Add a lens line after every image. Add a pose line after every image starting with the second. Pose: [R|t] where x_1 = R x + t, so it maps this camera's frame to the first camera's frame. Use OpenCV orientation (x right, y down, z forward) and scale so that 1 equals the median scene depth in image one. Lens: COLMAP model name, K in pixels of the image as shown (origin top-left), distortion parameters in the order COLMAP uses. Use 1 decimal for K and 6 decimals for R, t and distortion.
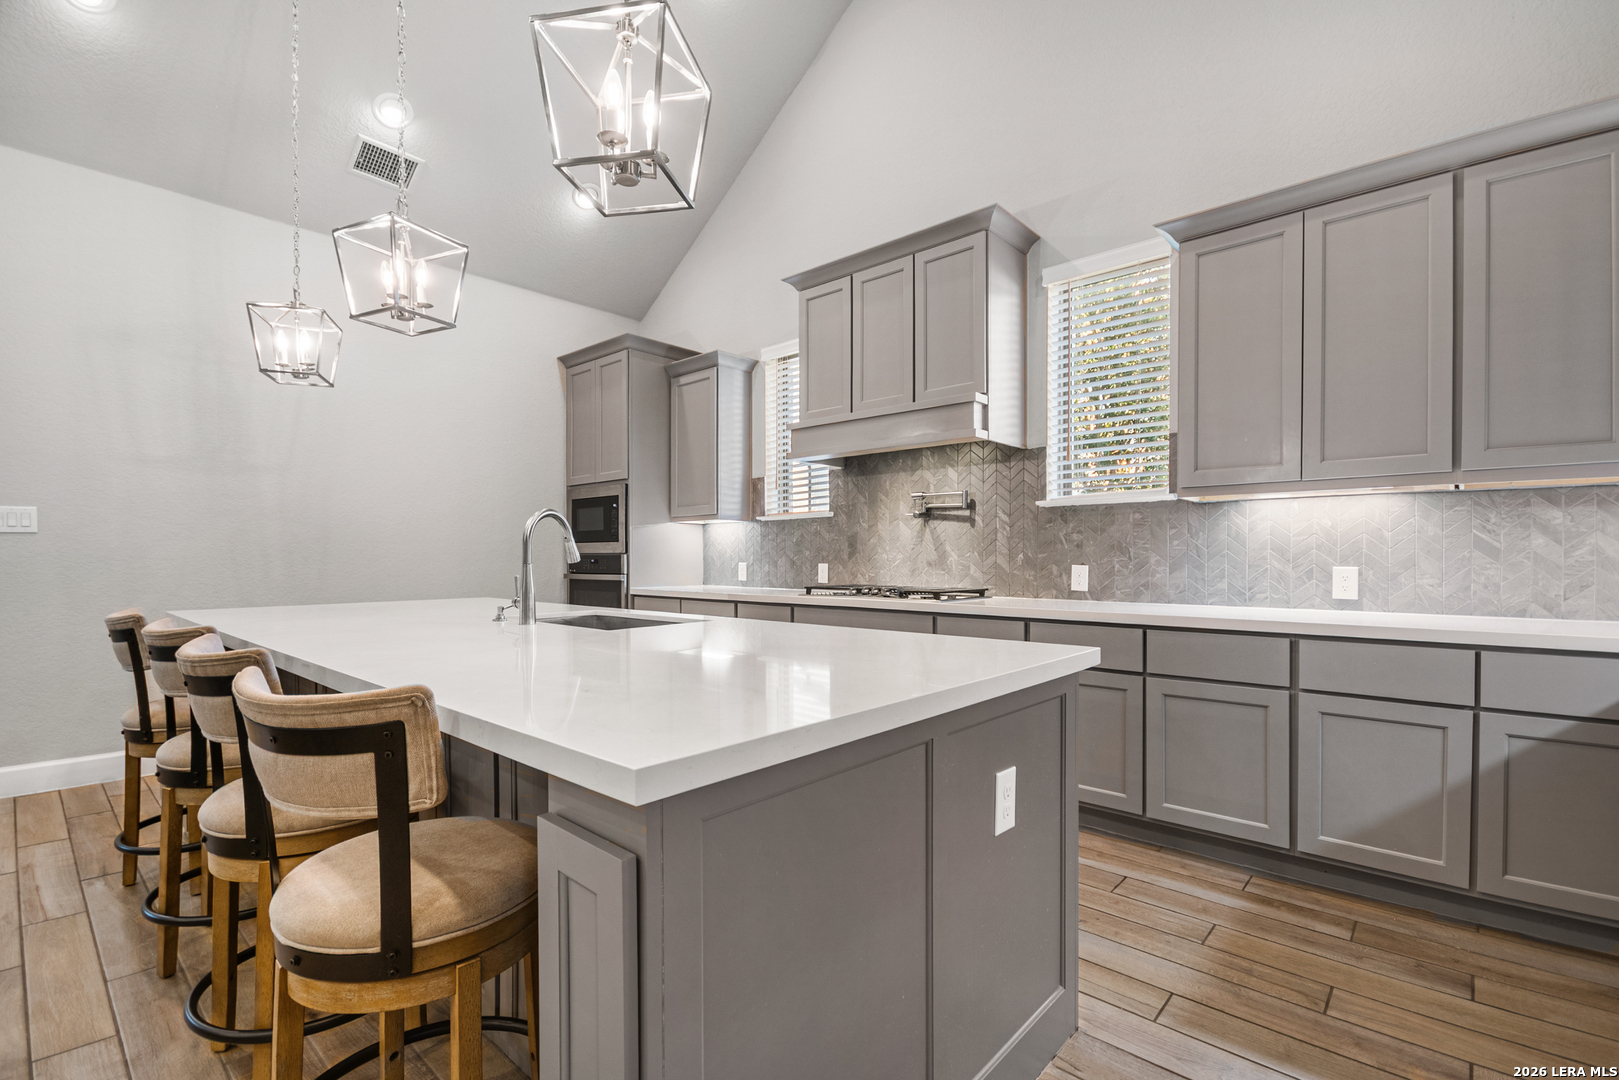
lens RADIAL K [[722.8, 0, 804.4], [0, 722.8, 556.7], [0, 0, 1]] dist [0.004597, -0.007125]
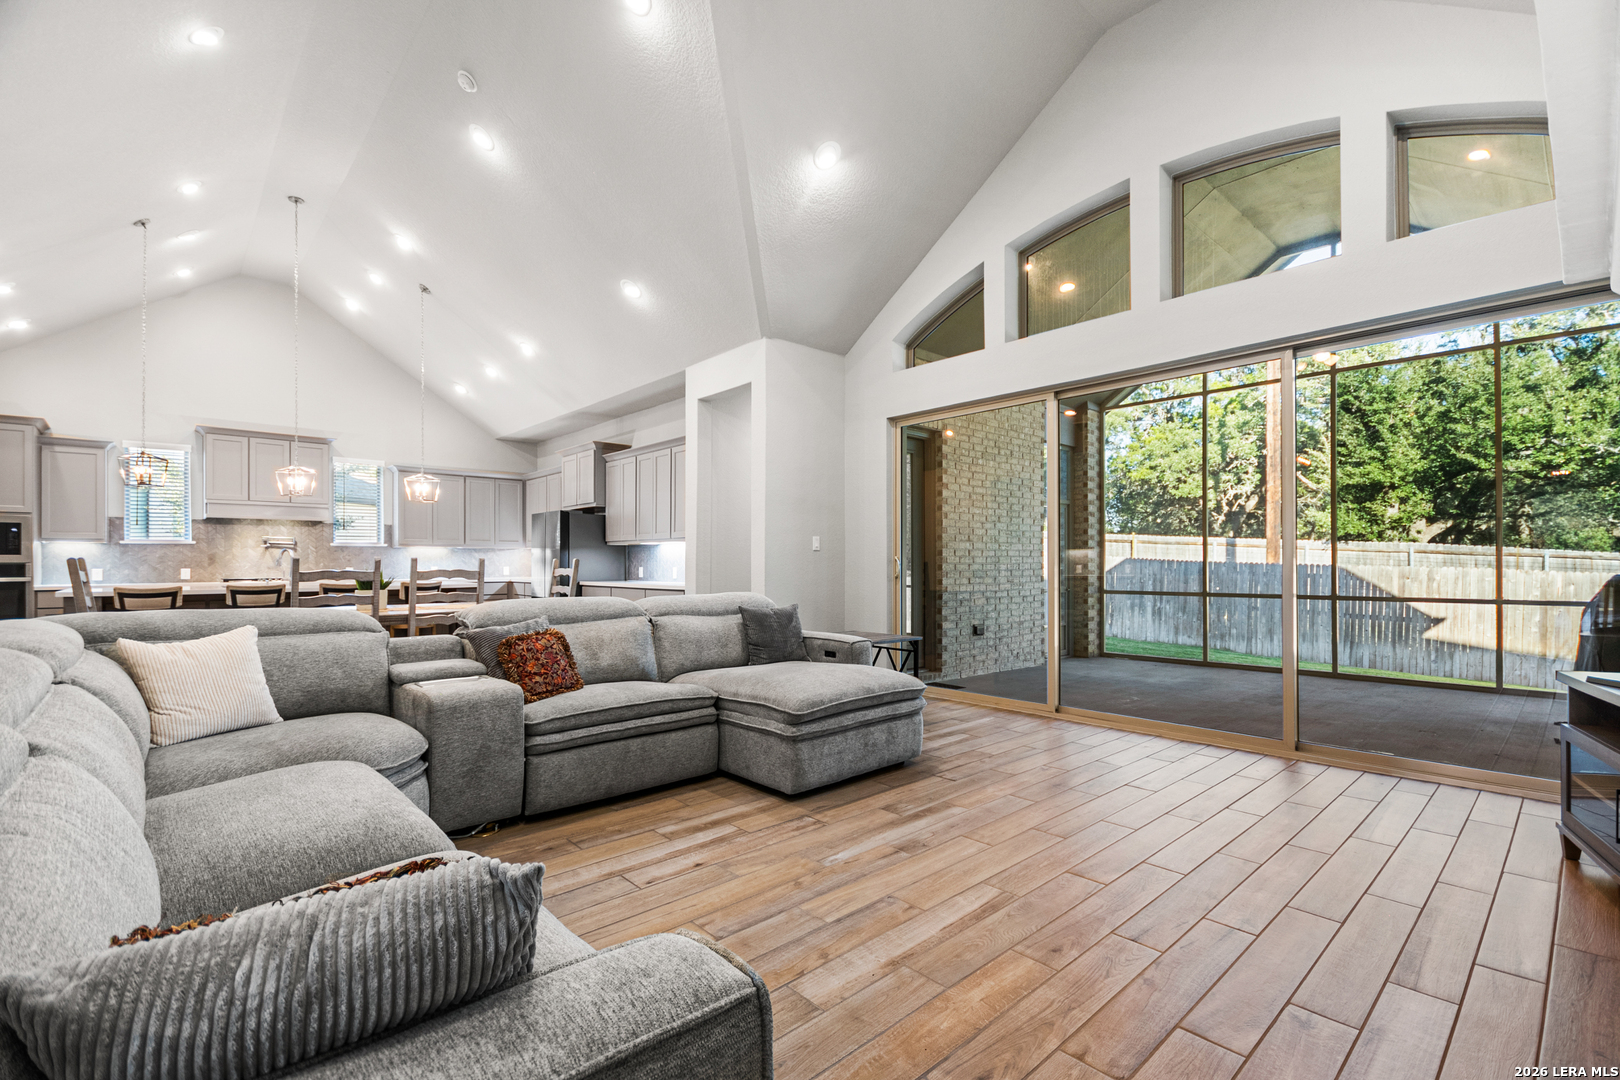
lens RADIAL K [[723.3, 0, 826.1], [0, 723.3, 560.6], [0, 0, 1]] dist [0.004597, -0.007125]
pose [[0.082605, 0.004799, 0.996571, -1.823932], [0.004774, 0.999975, -0.005211, 0.007113], [-0.996571, 0.005188, 0.082580, -0.862922]]
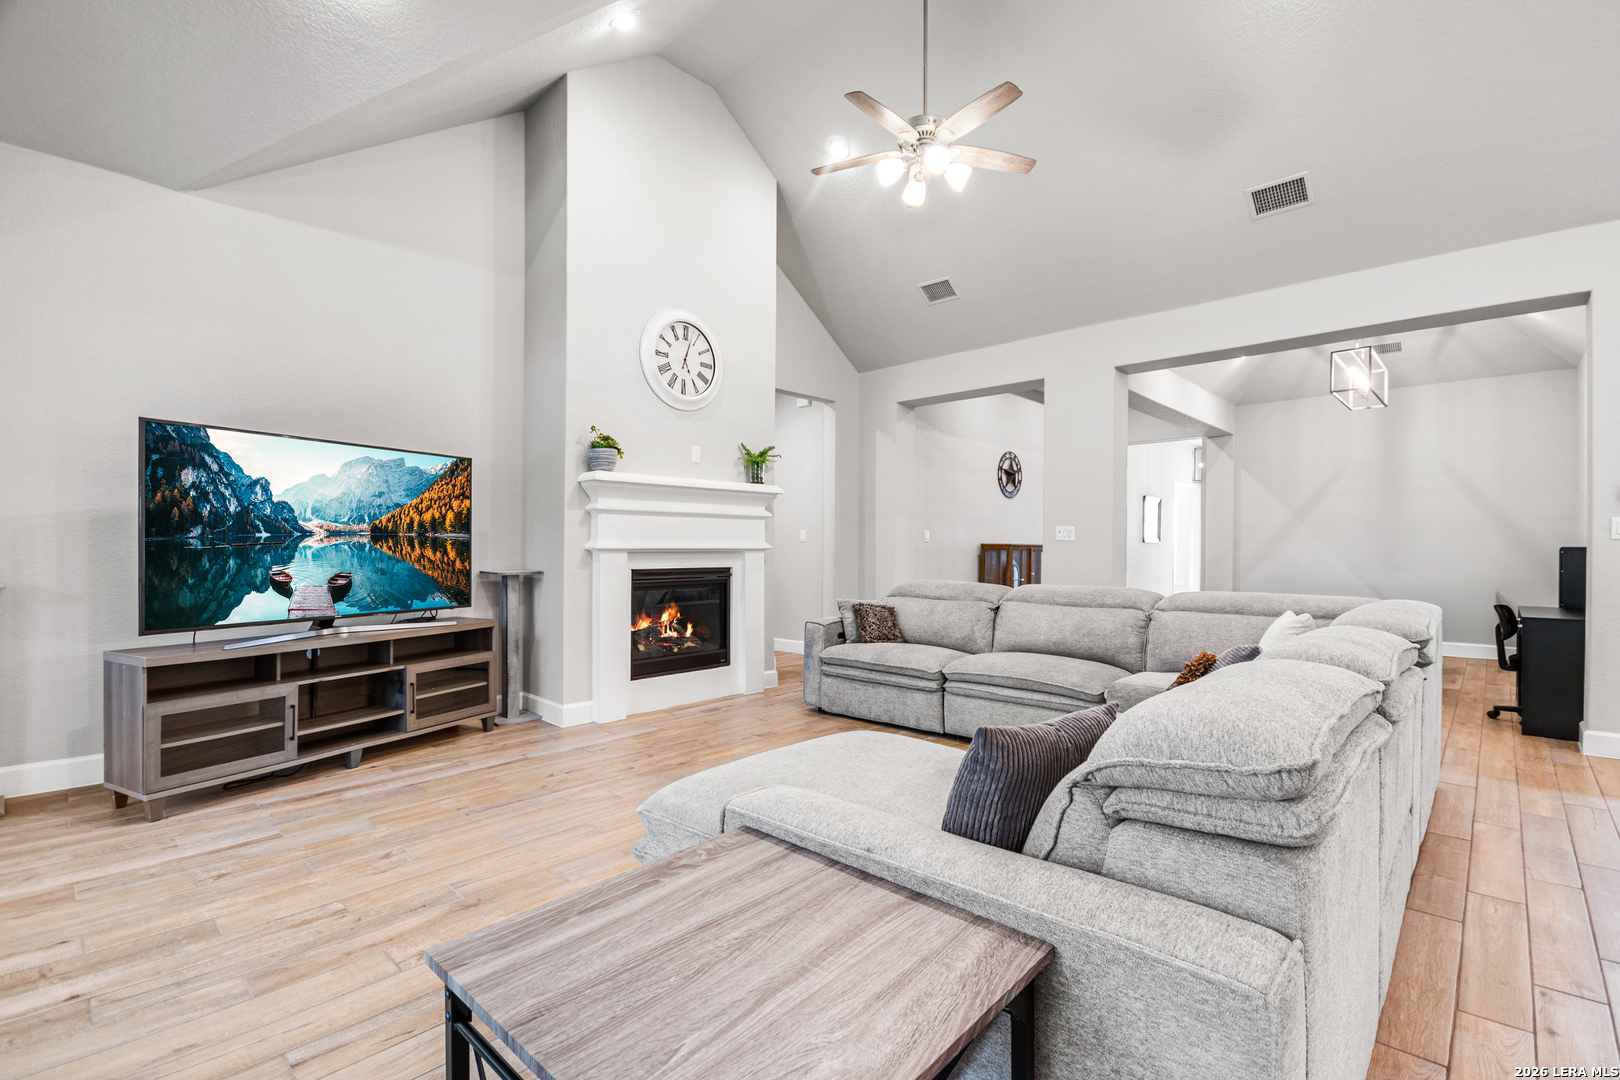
lens RADIAL K [[723.3, 0, 830.6], [0, 723.3, 557.4], [0, 0, 1]] dist [0.004597, -0.007125]
pose [[0.001977, 0.017328, -0.999848, -0.387031], [-0.006896, 0.999826, 0.017314, -0.009761], [0.999974, 0.006861, 0.002096, -0.790774]]
